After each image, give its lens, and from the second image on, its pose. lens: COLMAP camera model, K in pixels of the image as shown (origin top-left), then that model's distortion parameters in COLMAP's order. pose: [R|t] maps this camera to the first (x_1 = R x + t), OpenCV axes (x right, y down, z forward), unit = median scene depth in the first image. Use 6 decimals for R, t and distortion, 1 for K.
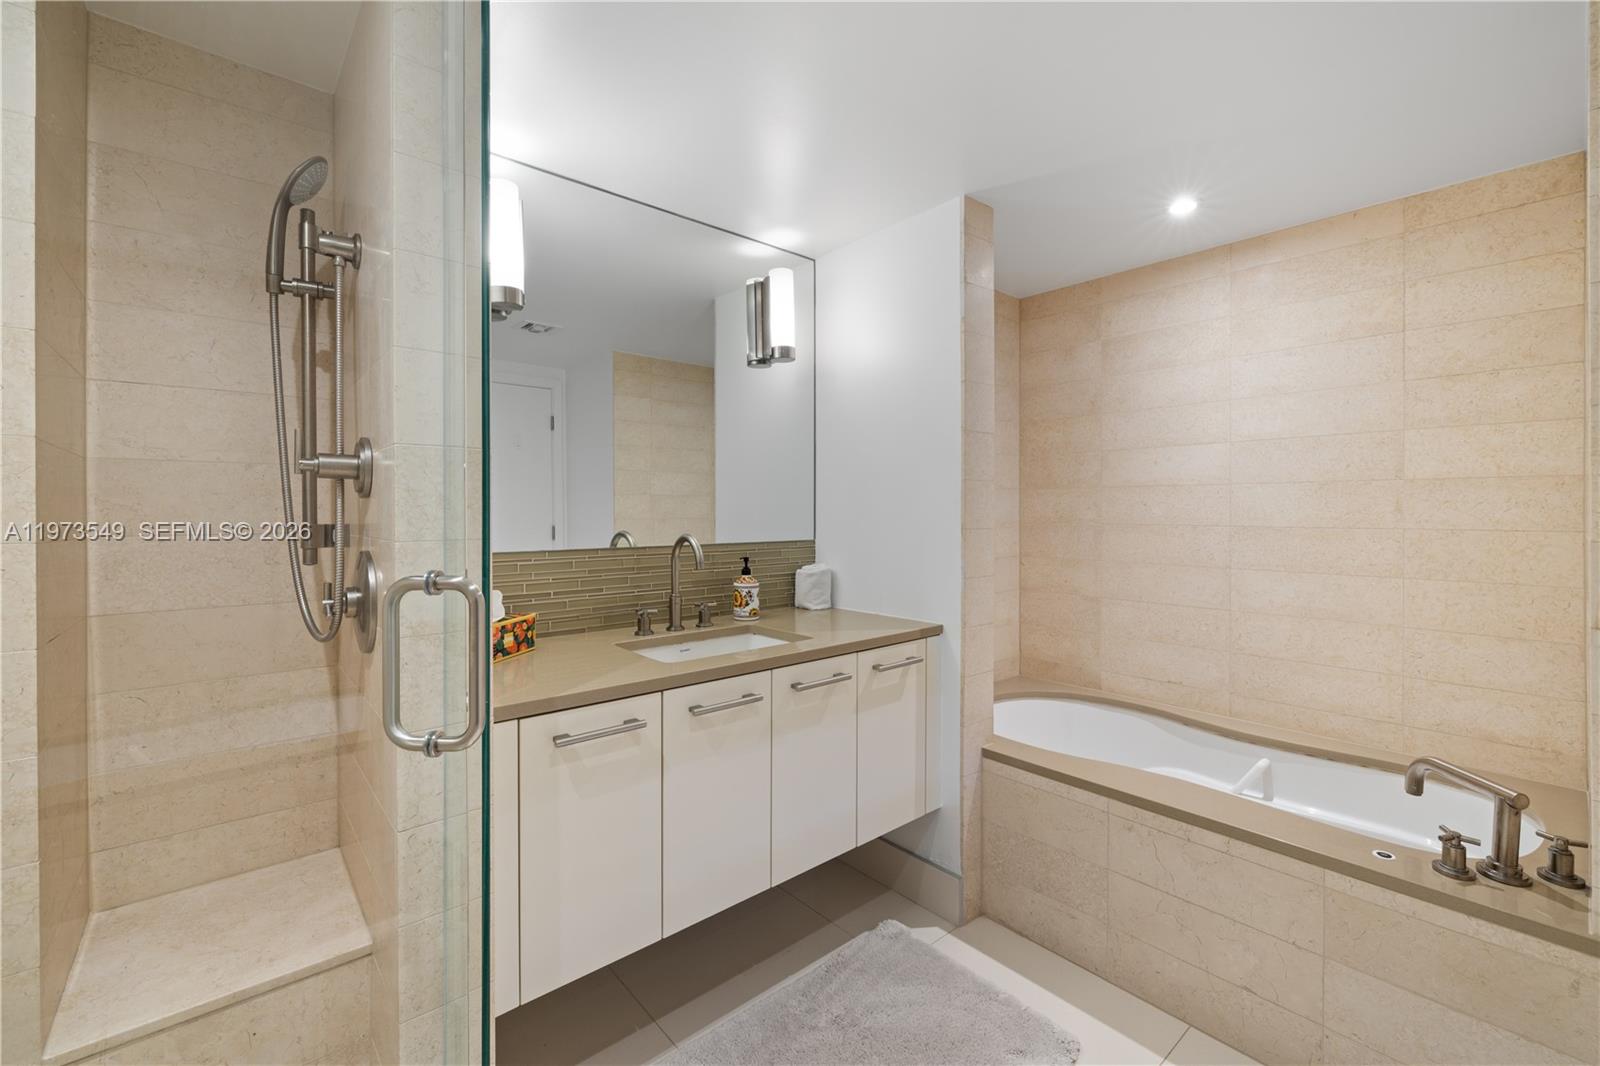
lens RADIAL K [[673.7, 0, 799.6], [0, 673.7, 511.4], [0, 0, 1]] dist [-0.001176, -0.000061]
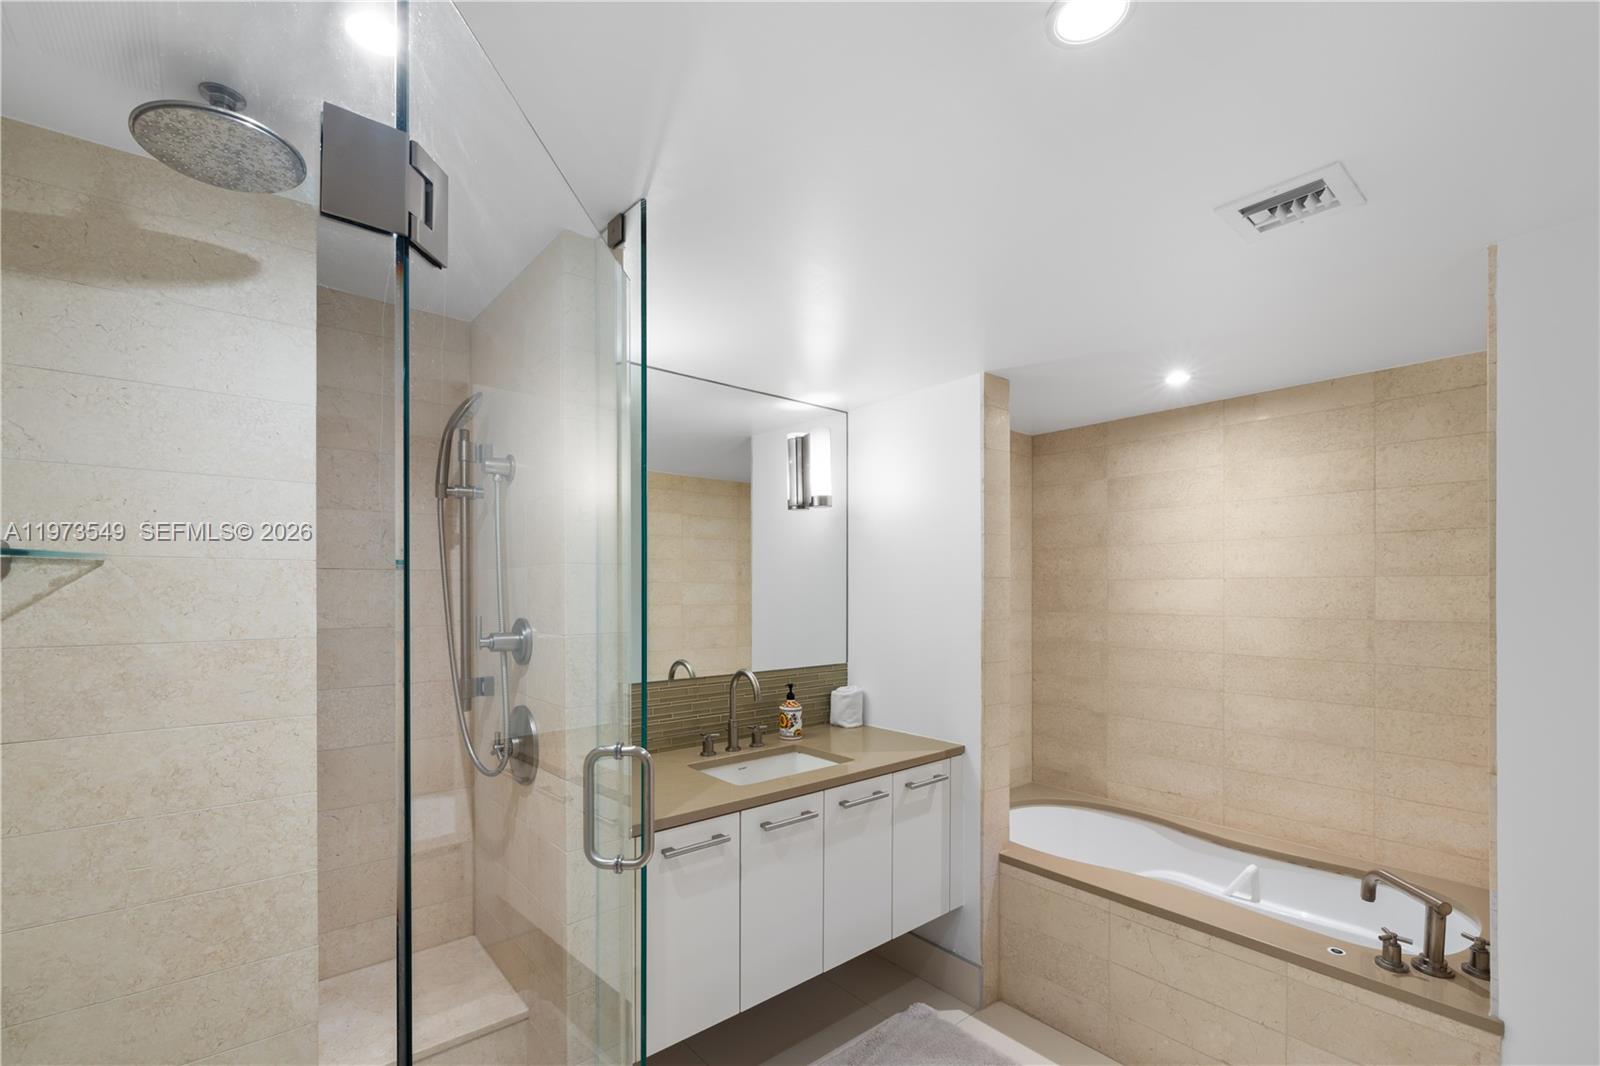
lens RADIAL K [[697.8, 0, 786.9], [0, 697.8, 590.2], [0, 0, 1]] dist [0.000332, -0.000188]
pose [[0.999771, 0.000285, -0.021394, -0.065387], [-0.000293, 1.000000, -0.000385, -0.097371], [0.021394, 0.000391, 0.999771, -0.195318]]
